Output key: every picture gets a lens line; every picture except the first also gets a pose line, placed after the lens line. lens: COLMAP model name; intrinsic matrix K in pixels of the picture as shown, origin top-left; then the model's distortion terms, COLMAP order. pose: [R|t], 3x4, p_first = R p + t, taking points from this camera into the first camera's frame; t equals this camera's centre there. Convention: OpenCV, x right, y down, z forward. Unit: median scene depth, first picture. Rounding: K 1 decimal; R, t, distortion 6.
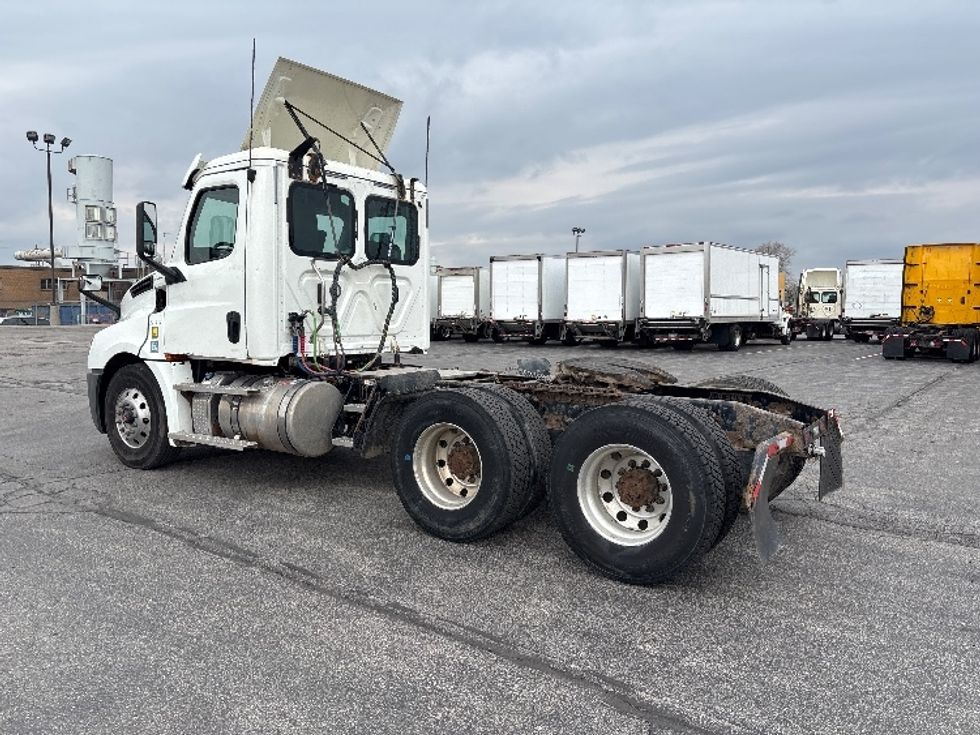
lens RADIAL K [[735.9, 0, 490.3], [0, 735.9, 372.7], [0, 0, 1]] dist [0.044817, -0.071855]
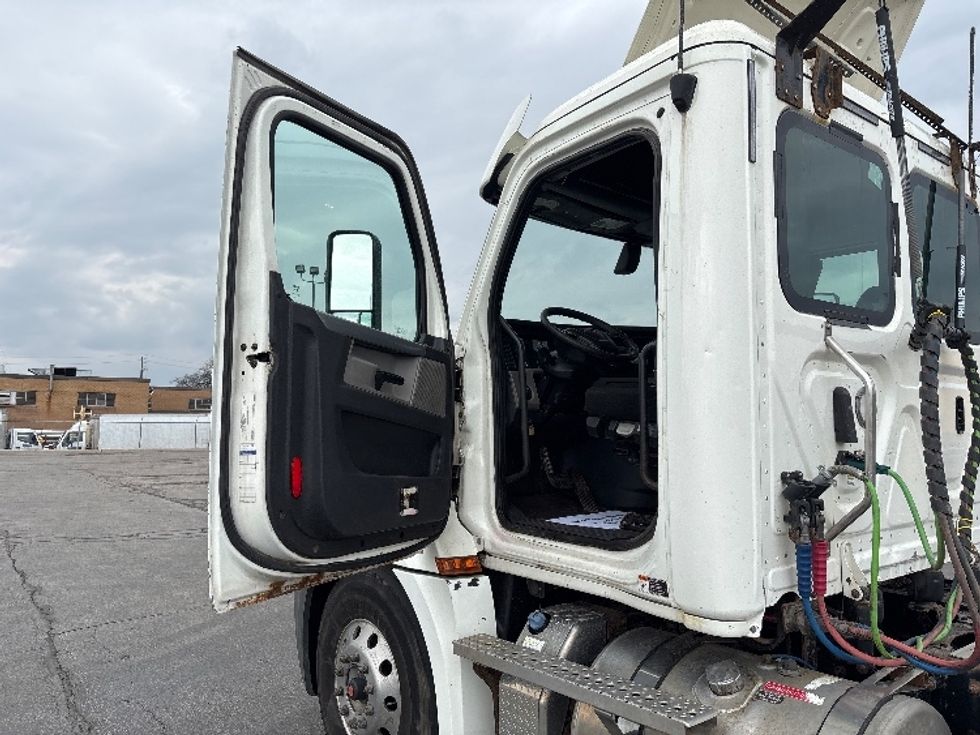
lens RADIAL K [[735.9, 0, 490.3], [0, 735.9, 372.7], [0, 0, 1]] dist [0.044817, -0.071855]
pose [[0.954466, -0.033243, -0.296461, -0.281312], [-0.014354, 0.987503, -0.156943, -0.067370], [0.297974, 0.154052, 0.942061, 0.592465]]
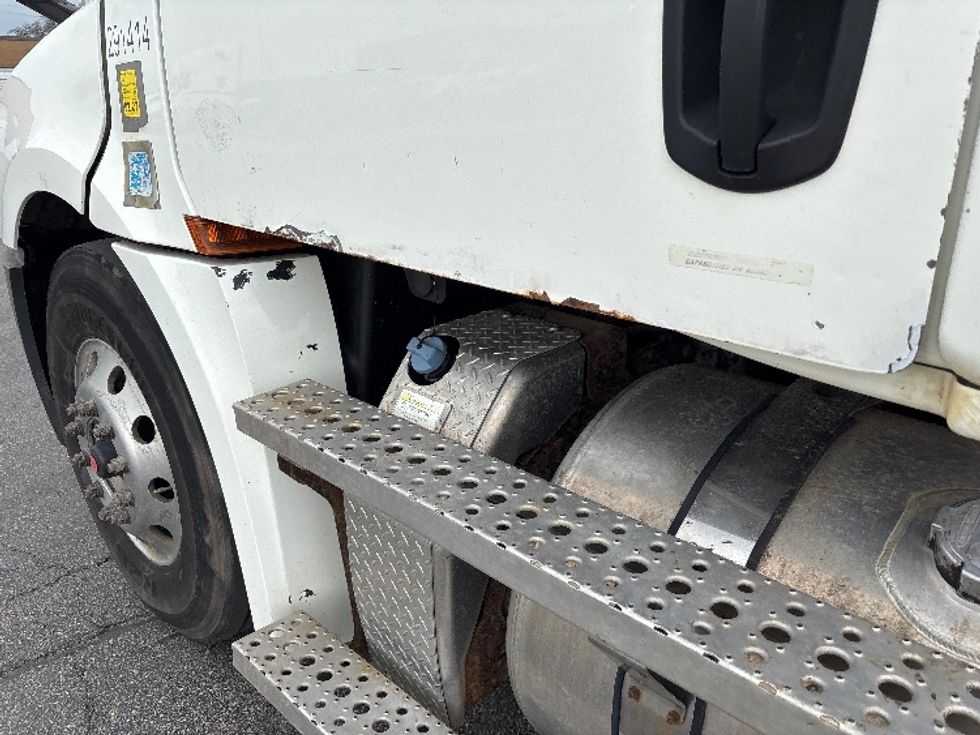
lens RADIAL K [[739.0, 0, 506.9], [0, 739.0, 371.4], [0, 0, 1]] dist [0.003928, -0.001742]
pose [[0.986330, 0.055446, -0.155172, -0.336538], [-0.011800, 0.963038, 0.269107, -0.040005], [0.164357, -0.263598, 0.950528, 0.843352]]
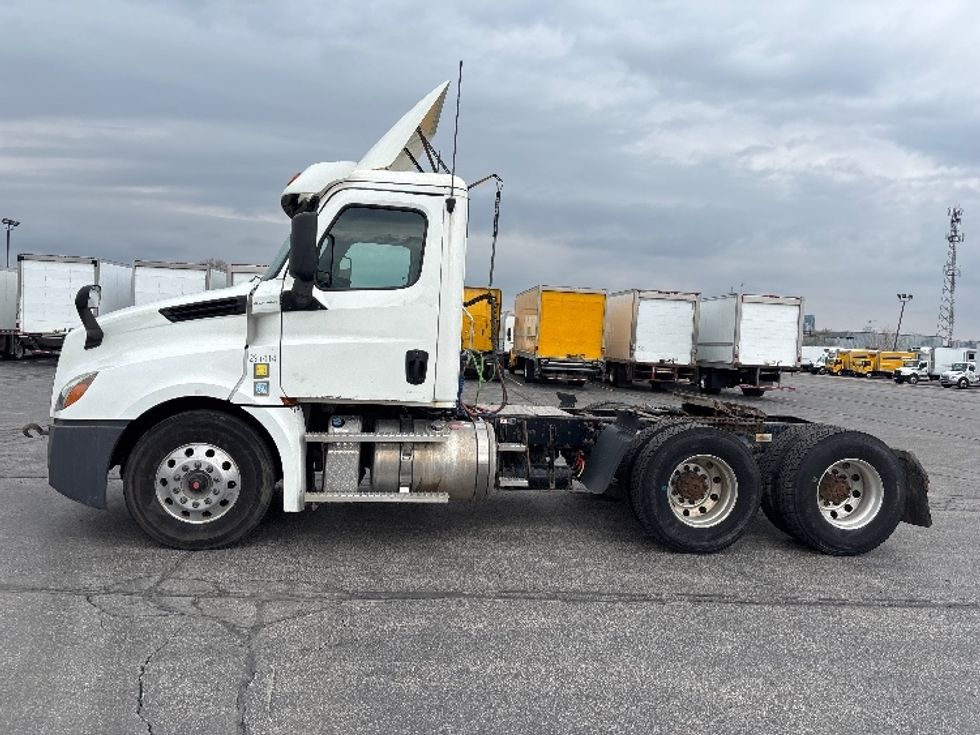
lens RADIAL K [[739.0, 0, 506.9], [0, 739.0, 371.4], [0, 0, 1]] dist [0.003928, -0.001742]
pose [[0.735801, 0.000115, 0.677198, -0.816737], [0.015870, 0.999722, -0.017413, -0.036410], [-0.677012, 0.023560, 0.735595, 0.251672]]
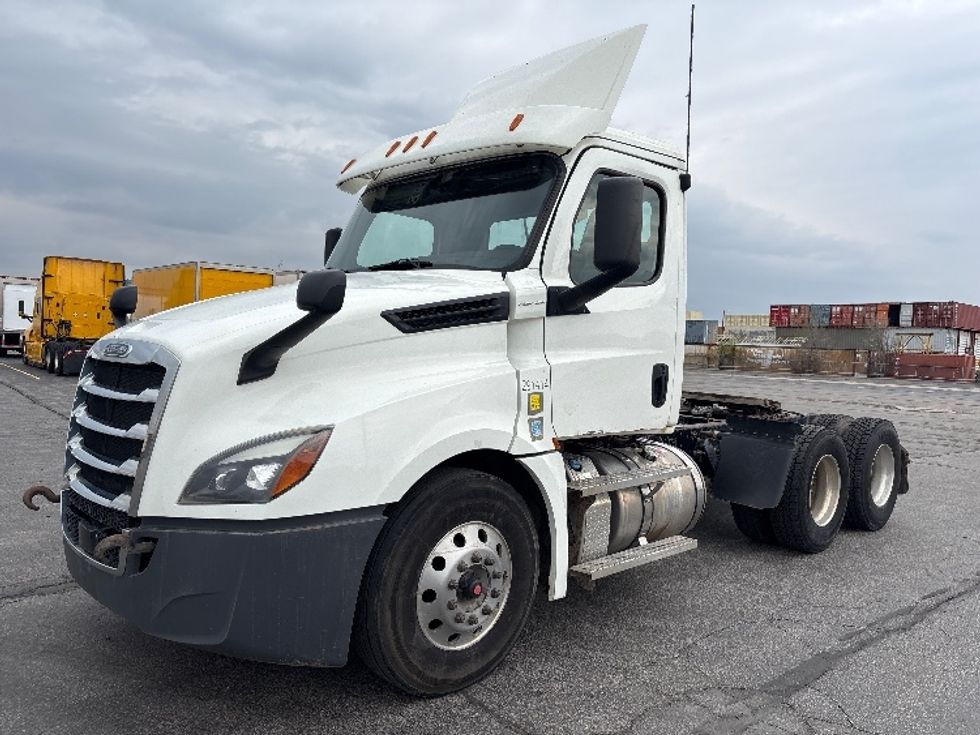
lens RADIAL K [[759.0, 0, 489.1], [0, 759.0, 382.0], [0, 0, 1]] dist [0.030679, -0.006537]
pose [[0.213808, -0.050165, 0.975587, -1.024679], [0.051775, 0.997859, 0.039964, -0.095783], [-0.975503, 0.041967, 0.215948, 0.938796]]
